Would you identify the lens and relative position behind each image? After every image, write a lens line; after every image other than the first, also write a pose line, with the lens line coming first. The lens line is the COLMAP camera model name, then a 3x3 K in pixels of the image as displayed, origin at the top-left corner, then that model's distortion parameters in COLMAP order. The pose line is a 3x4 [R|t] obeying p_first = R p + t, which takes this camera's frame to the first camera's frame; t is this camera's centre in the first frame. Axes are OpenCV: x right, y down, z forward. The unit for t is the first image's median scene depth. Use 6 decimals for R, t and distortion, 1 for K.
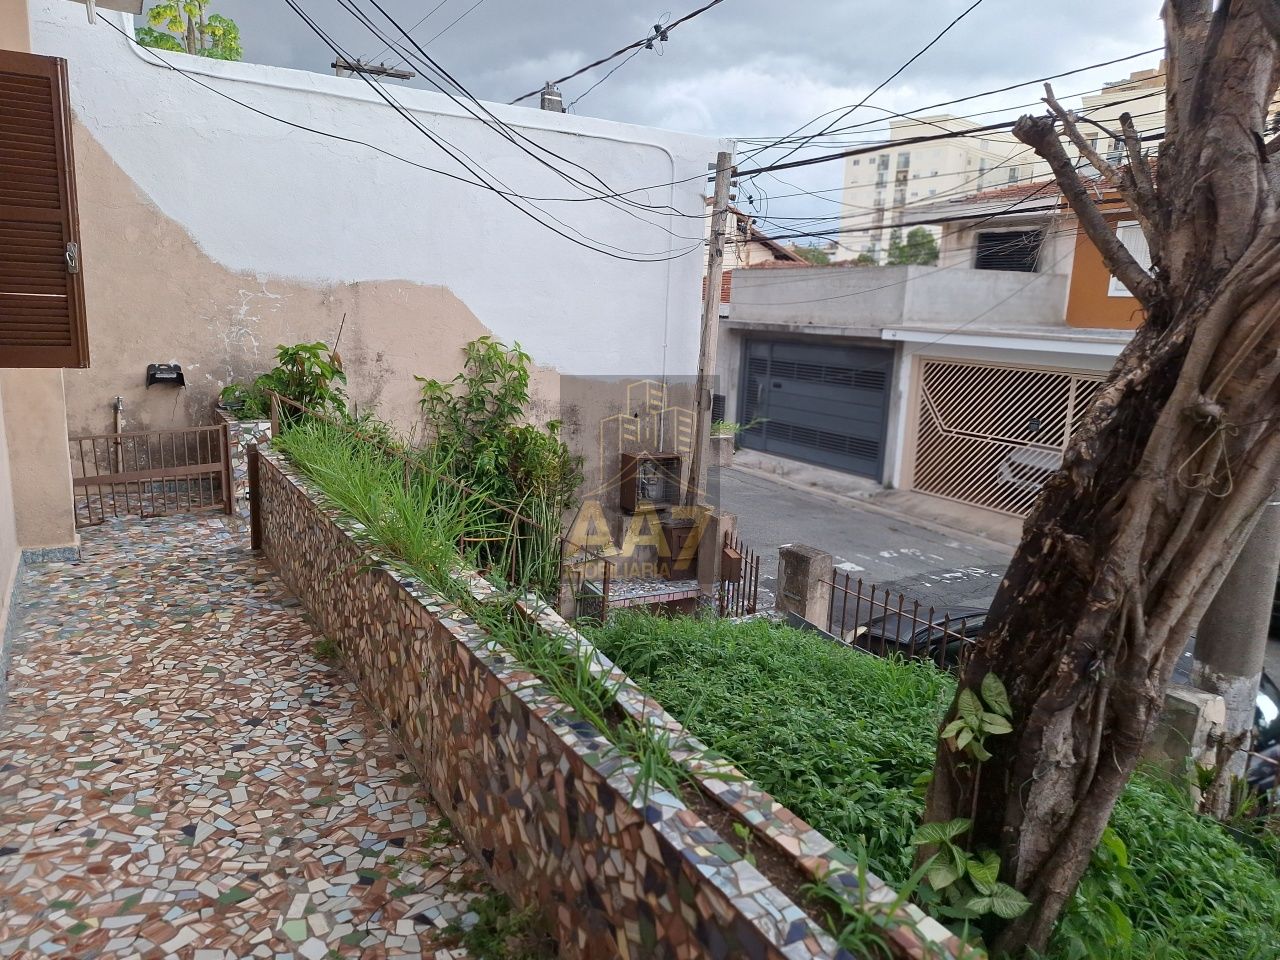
lens RADIAL K [[898.2, 0, 629.4], [0, 898.2, 475.1], [0, 0, 1]] dist [0.039780, -0.033762]
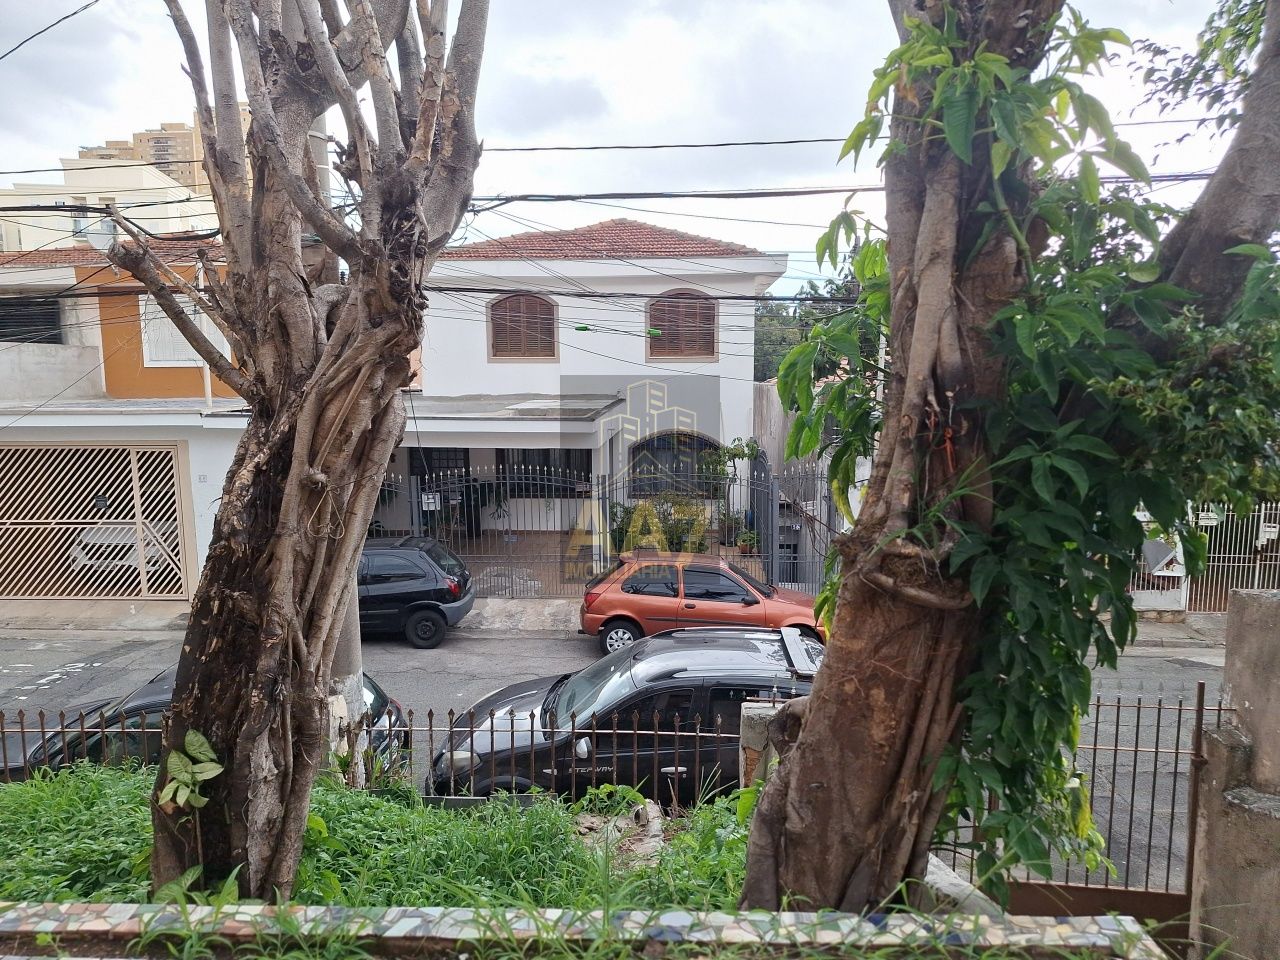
lens RADIAL K [[898.2, 0, 640.7], [0, 898.2, 483.6], [0, 0, 1]] dist [0.039780, -0.033762]
pose [[0.553053, -0.140399, 0.821231, -0.185018], [0.190731, 0.980858, 0.039242, -0.021021], [-0.811020, 0.134931, 0.569245, -0.147864]]
